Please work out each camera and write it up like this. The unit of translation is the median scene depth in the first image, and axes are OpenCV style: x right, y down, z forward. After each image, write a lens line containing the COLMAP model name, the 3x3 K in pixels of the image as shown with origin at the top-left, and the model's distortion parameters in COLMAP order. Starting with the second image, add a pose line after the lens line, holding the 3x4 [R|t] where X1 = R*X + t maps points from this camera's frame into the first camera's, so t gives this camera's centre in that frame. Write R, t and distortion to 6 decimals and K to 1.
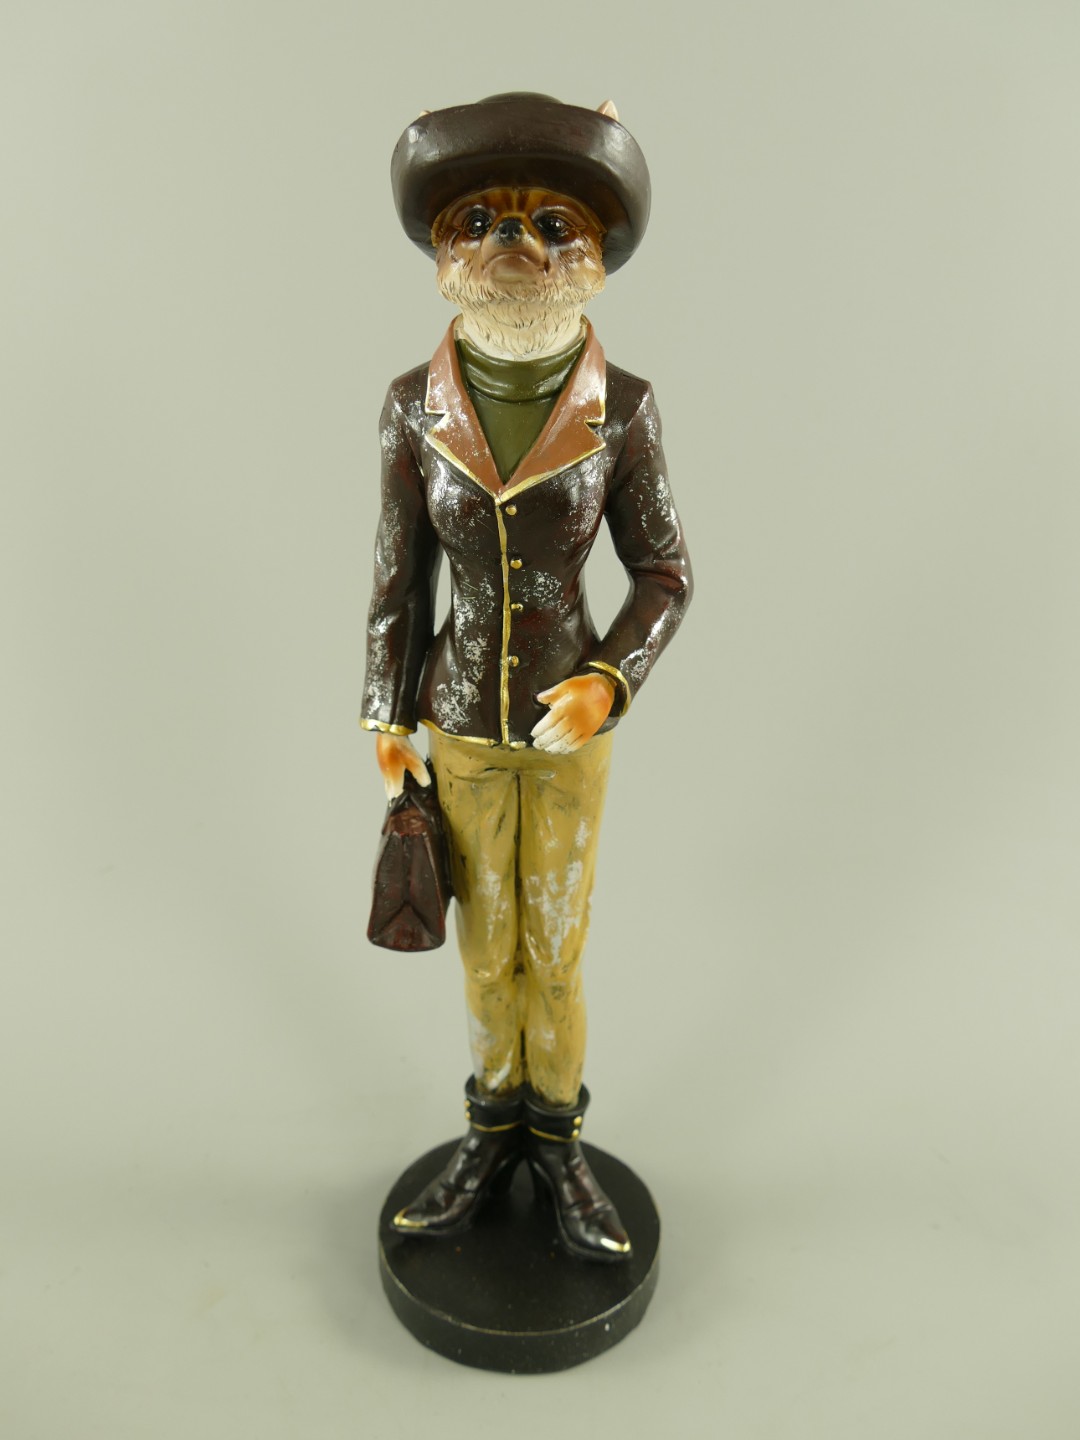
lens RADIAL K [[1273.2, 0, 537.4], [0, 1273.2, 719.4], [0, 0, 1]] dist [-0.005470, 0.000608]
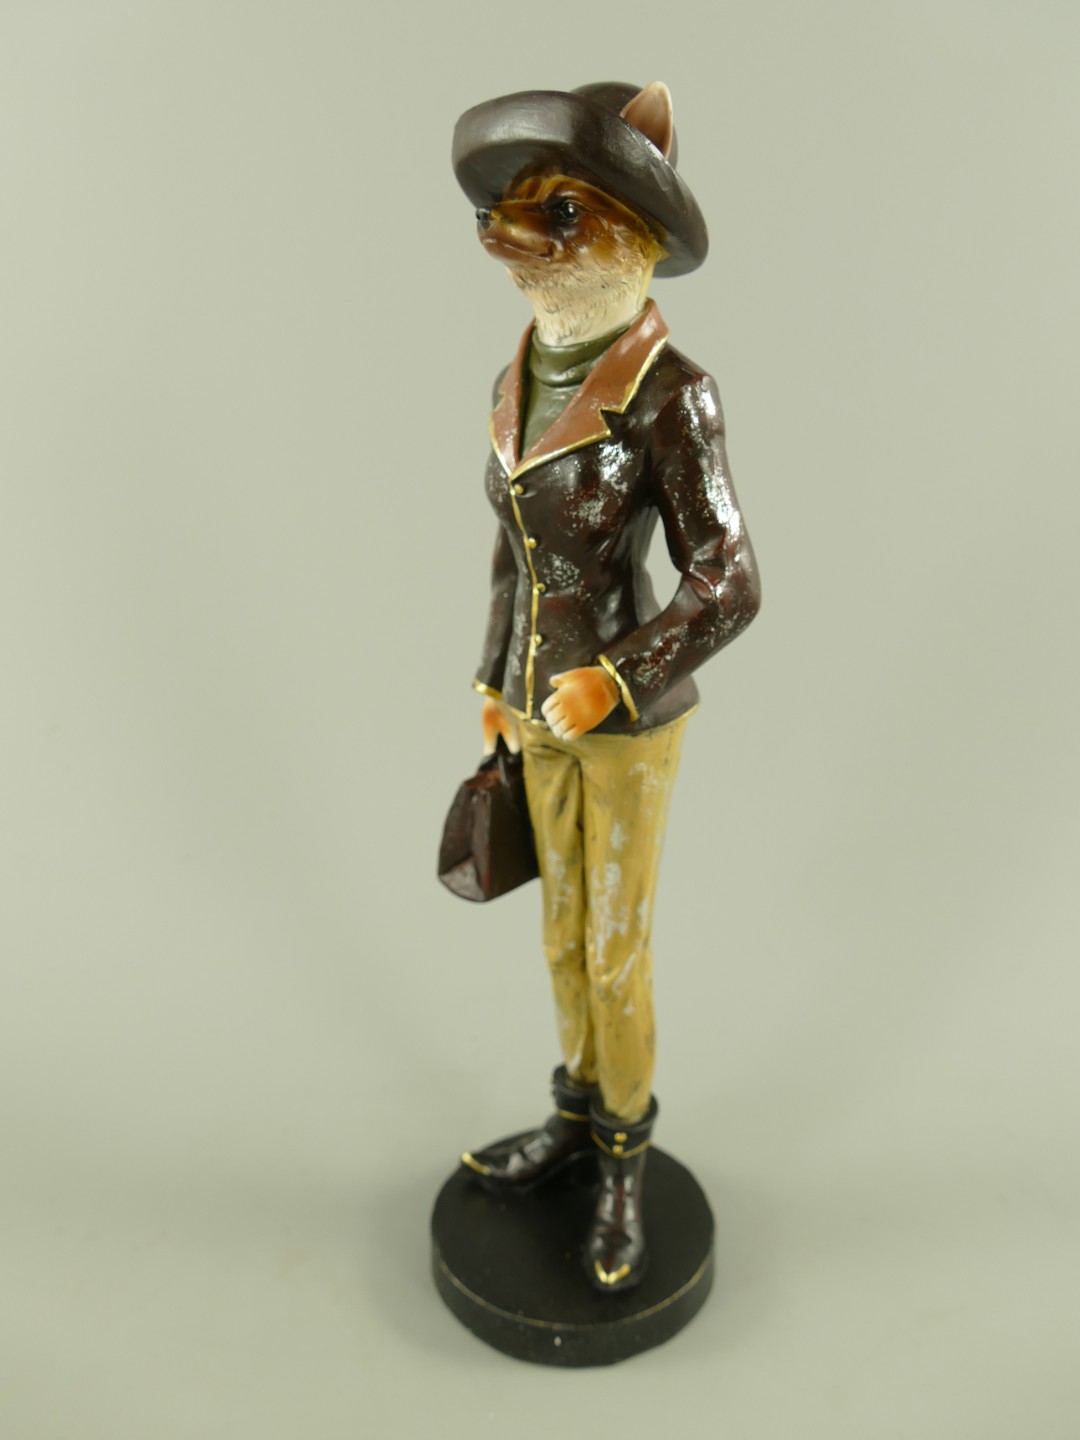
lens RADIAL K [[1273.2, 0, 542.2], [0, 1273.2, 716.4], [0, 0, 1]] dist [-0.005470, 0.000608]
pose [[0.740304, 0.210606, -0.638432, 0.647272], [-0.228155, 0.972008, 0.056085, -0.044207], [0.632373, 0.104141, 0.767632, 0.224343]]
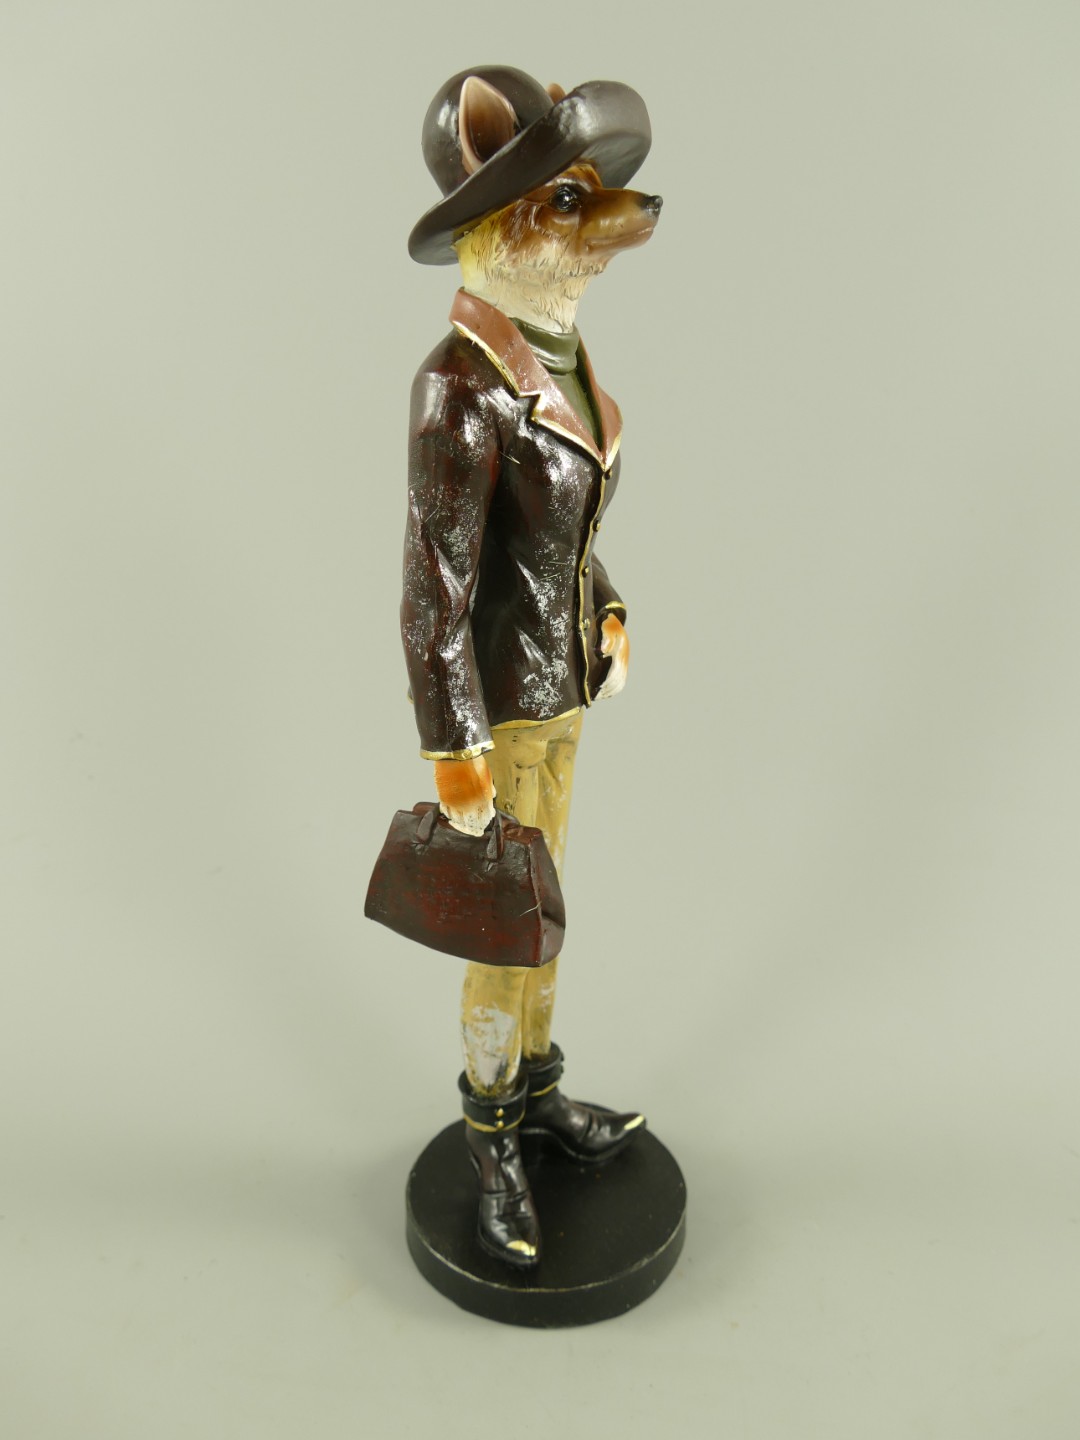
lens RADIAL K [[1273.2, 0, 539.3], [0, 1273.2, 716.7], [0, 0, 1]] dist [-0.005470, 0.000608]
pose [[0.381603, -0.344183, 0.857856, -0.945396], [0.335893, 0.916276, 0.218205, -0.214610], [-0.861136, 0.204880, 0.465263, 0.565668]]
